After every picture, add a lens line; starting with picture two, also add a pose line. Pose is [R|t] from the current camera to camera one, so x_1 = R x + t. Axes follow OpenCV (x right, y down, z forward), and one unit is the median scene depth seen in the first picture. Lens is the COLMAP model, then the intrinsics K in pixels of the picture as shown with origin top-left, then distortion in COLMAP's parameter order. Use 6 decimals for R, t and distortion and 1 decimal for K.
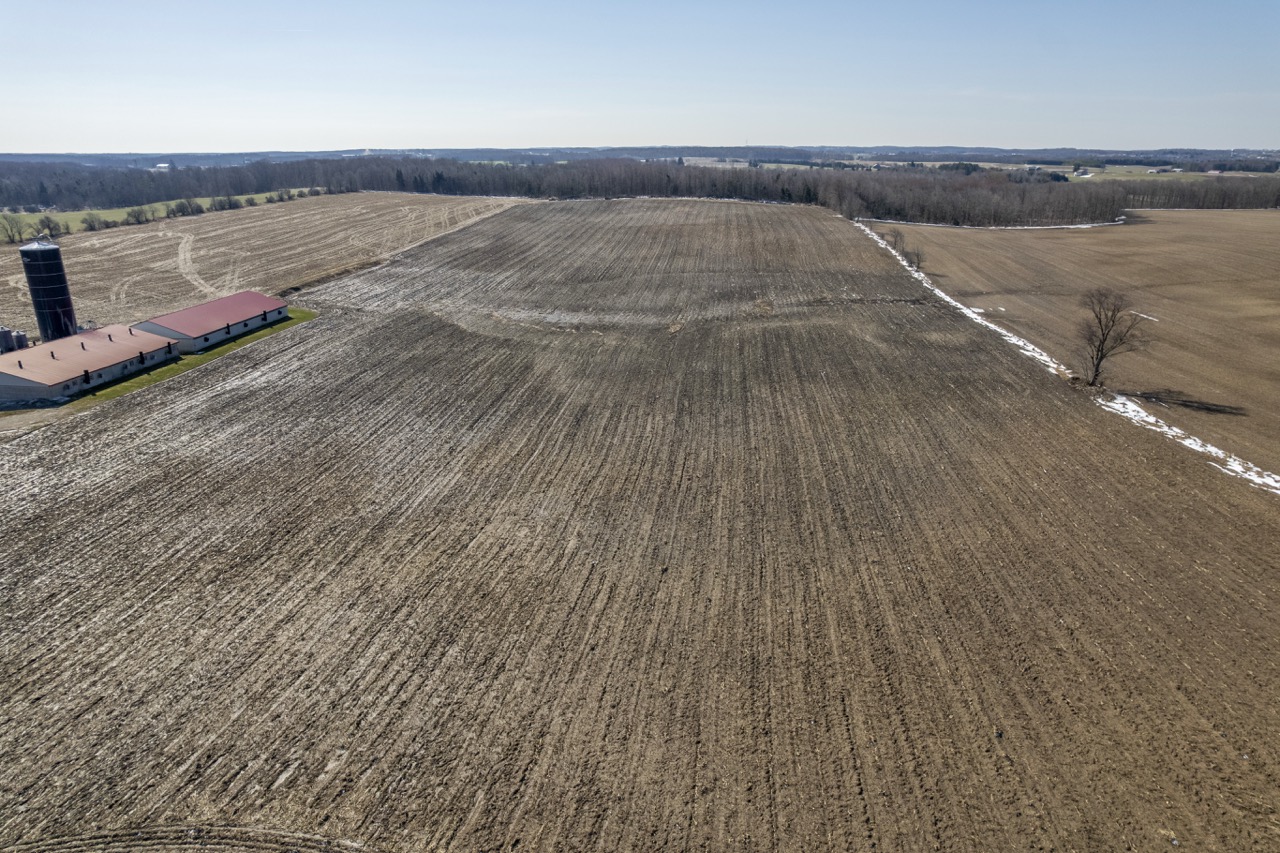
lens RADIAL K [[821.0, 0, 636.5], [0, 821.0, 426.4], [0, 0, 1]] dist [-0.082044, 0.077277]
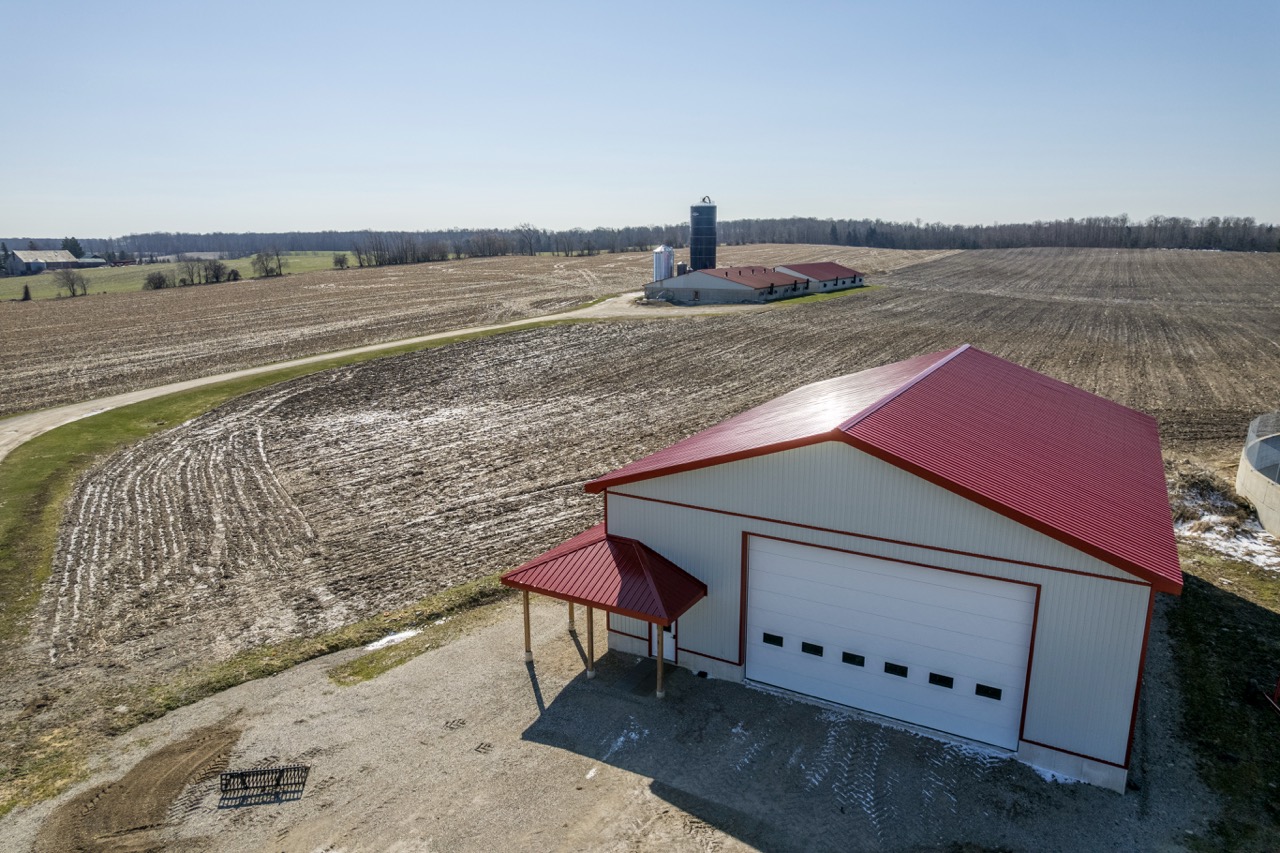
lens RADIAL K [[821.0, 0, 636.5], [0, 821.0, 426.4], [0, 0, 1]] dist [-0.082044, 0.077277]
pose [[0.910346, 0.086619, -0.404683, -0.193953], [-0.127360, 0.989032, -0.074806, 0.139441], [0.393764, 0.119640, 0.911392, -0.088112]]
